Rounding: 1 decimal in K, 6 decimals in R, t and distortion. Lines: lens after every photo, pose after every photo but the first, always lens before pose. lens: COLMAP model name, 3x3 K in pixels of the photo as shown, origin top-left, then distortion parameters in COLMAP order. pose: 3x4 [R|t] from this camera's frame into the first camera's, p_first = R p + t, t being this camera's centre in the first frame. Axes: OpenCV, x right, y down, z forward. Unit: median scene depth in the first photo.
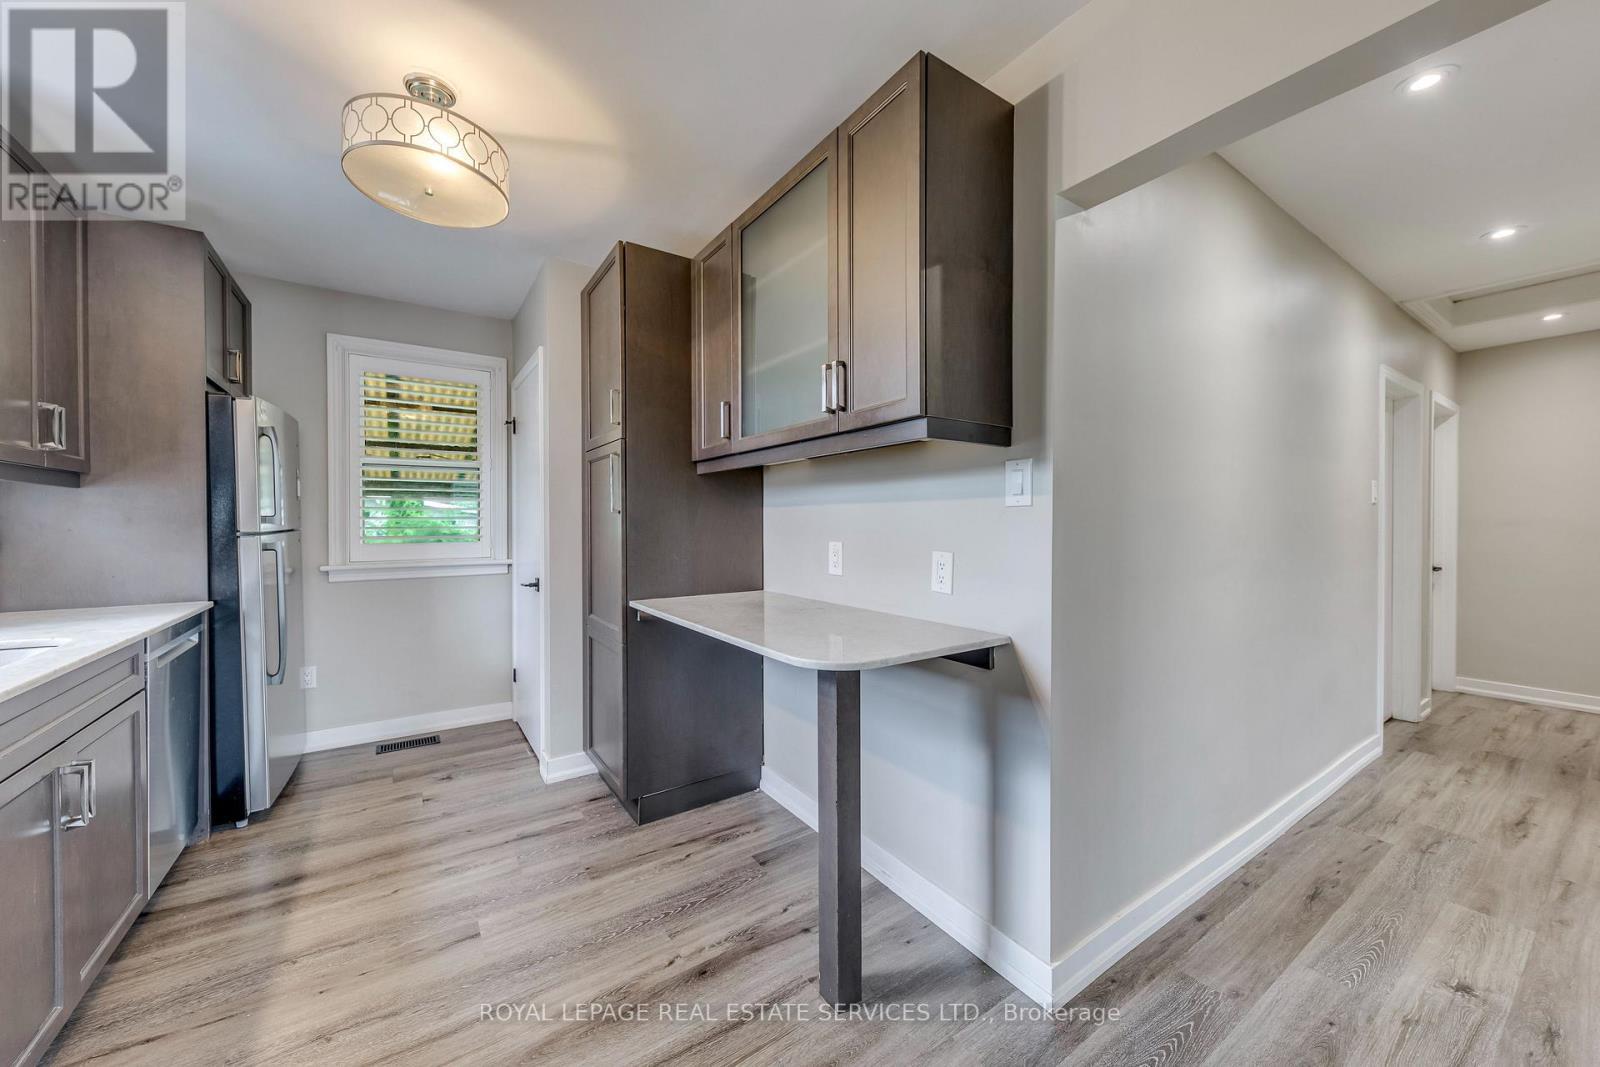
lens RADIAL K [[581.0, 0, 787.7], [0, 581.0, 526.6], [0, 0, 1]] dist [0.019410, -0.008120]
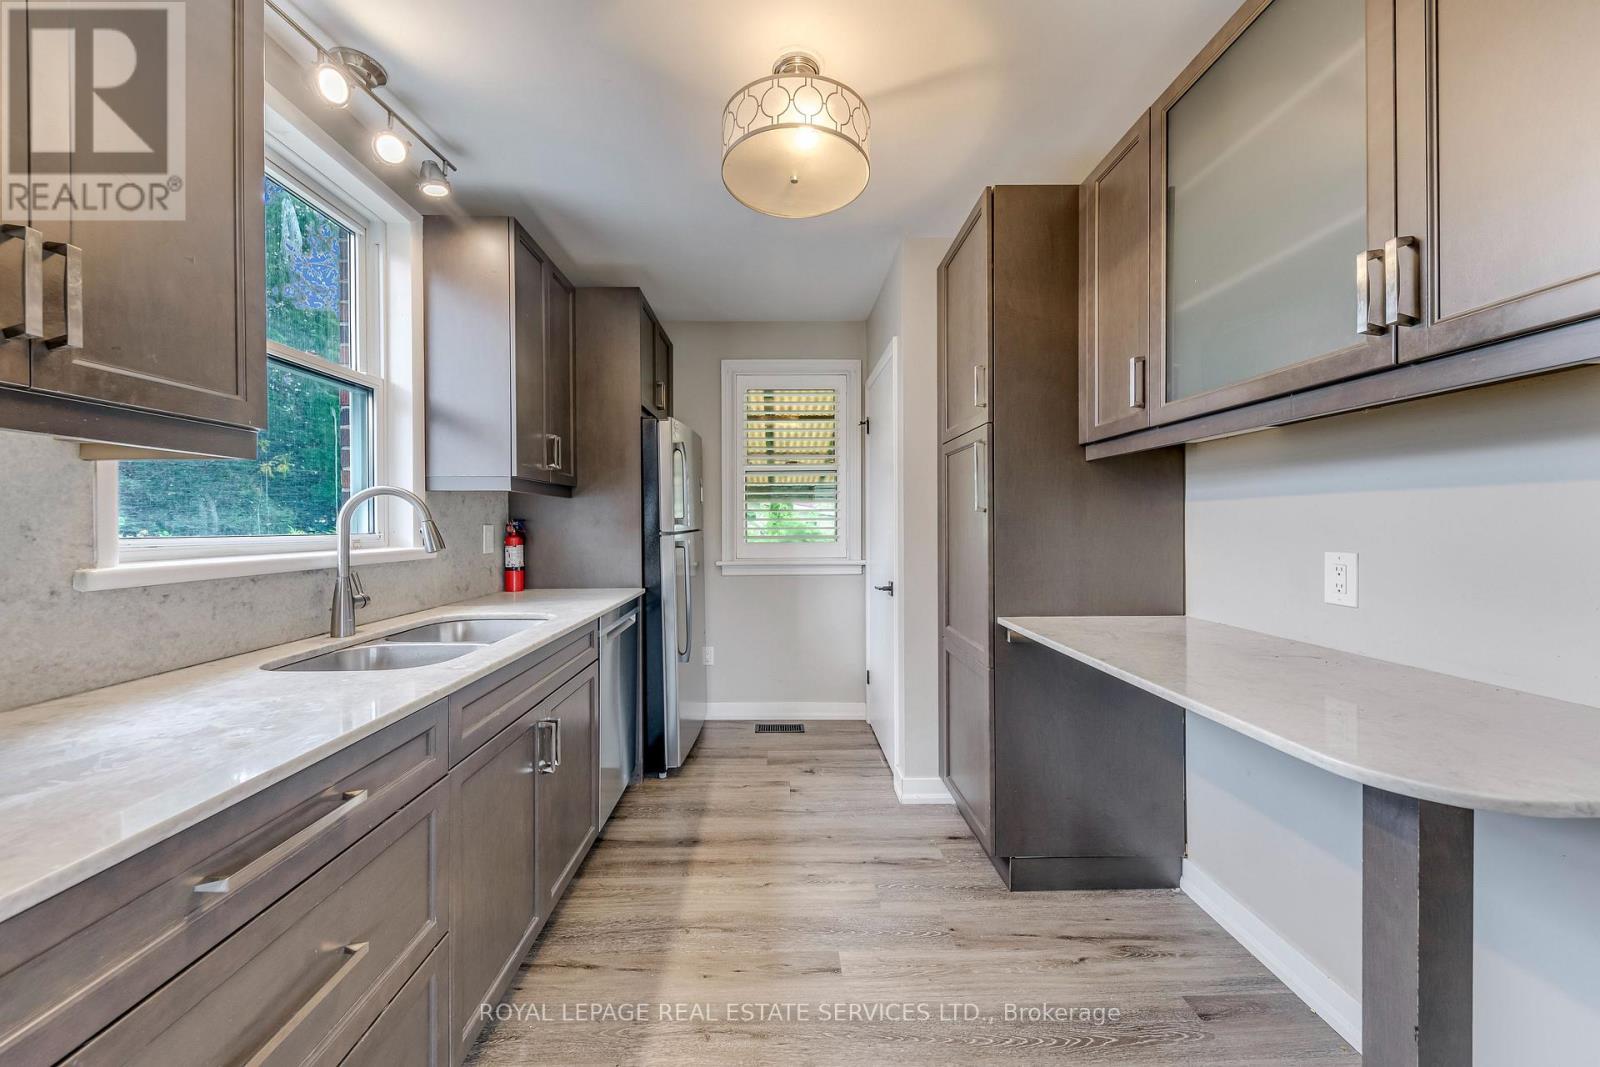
lens RADIAL K [[581.0, 0, 787.7], [0, 581.0, 526.6], [0, 0, 1]] dist [0.019410, -0.008120]
pose [[0.843346, 0.000670, -0.537370, -0.077431], [-0.001456, 0.999998, -0.001038, -0.000341], [0.537369, 0.001658, 0.843346, 0.137301]]
